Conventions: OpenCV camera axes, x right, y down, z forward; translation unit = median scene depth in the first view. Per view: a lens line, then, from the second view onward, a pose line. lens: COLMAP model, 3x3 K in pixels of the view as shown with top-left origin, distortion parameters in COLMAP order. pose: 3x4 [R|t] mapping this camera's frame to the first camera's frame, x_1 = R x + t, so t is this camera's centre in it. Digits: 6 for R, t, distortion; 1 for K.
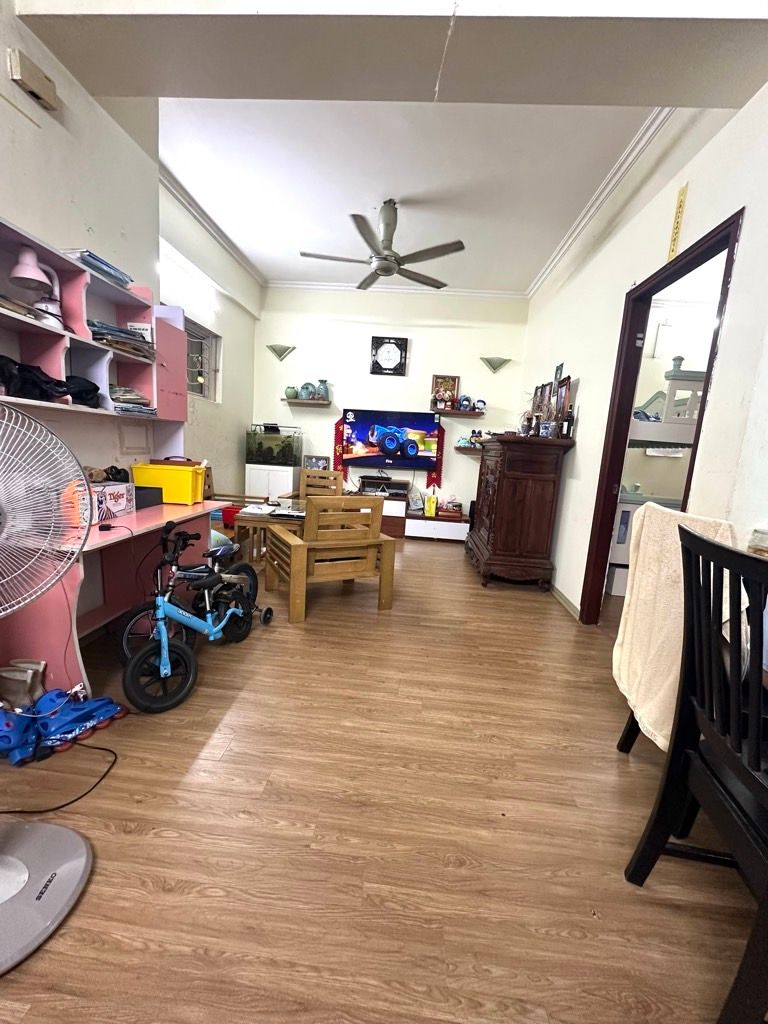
lens RADIAL K [[411.3, 0, 384.0], [0, 411.3, 512.0], [0, 0, 1]] dist [0.000235, -0.000154]
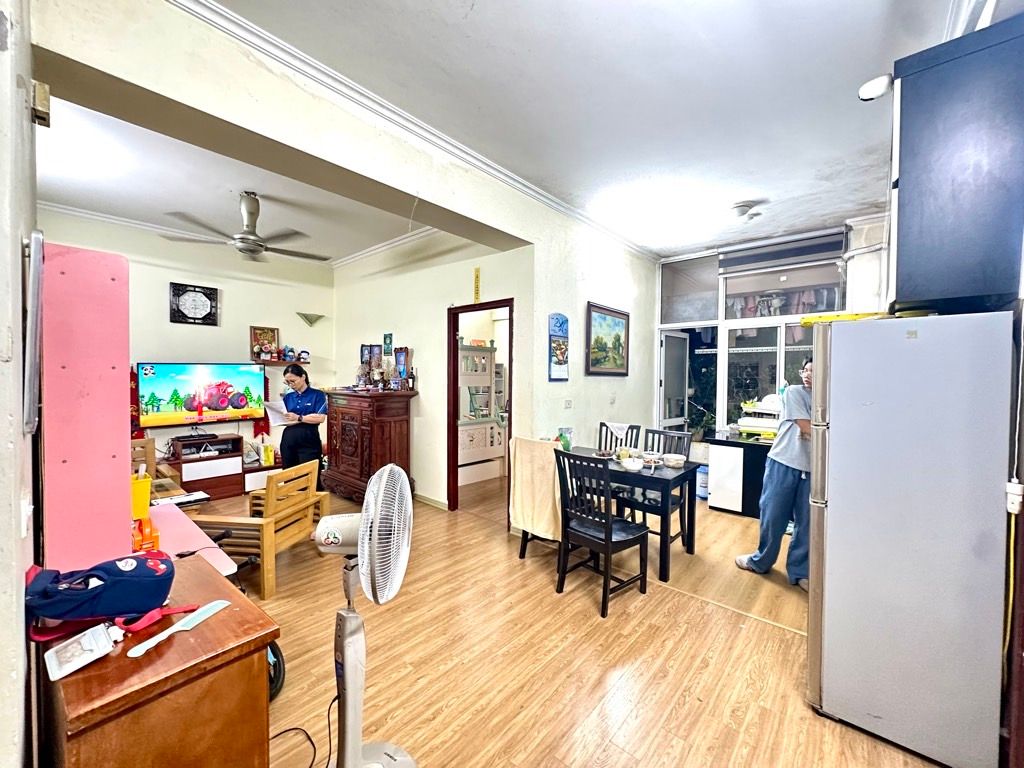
lens RADIAL K [[411.3, 0, 512.0], [0, 411.3, 384.0], [0, 0, 1]] dist [0.000235, -0.000154]
pose [[0.599798, -0.081084, 0.796033, -0.477401], [0.156010, 0.987610, -0.016952, -0.116287], [-0.784795, 0.134356, 0.605016, -0.148326]]
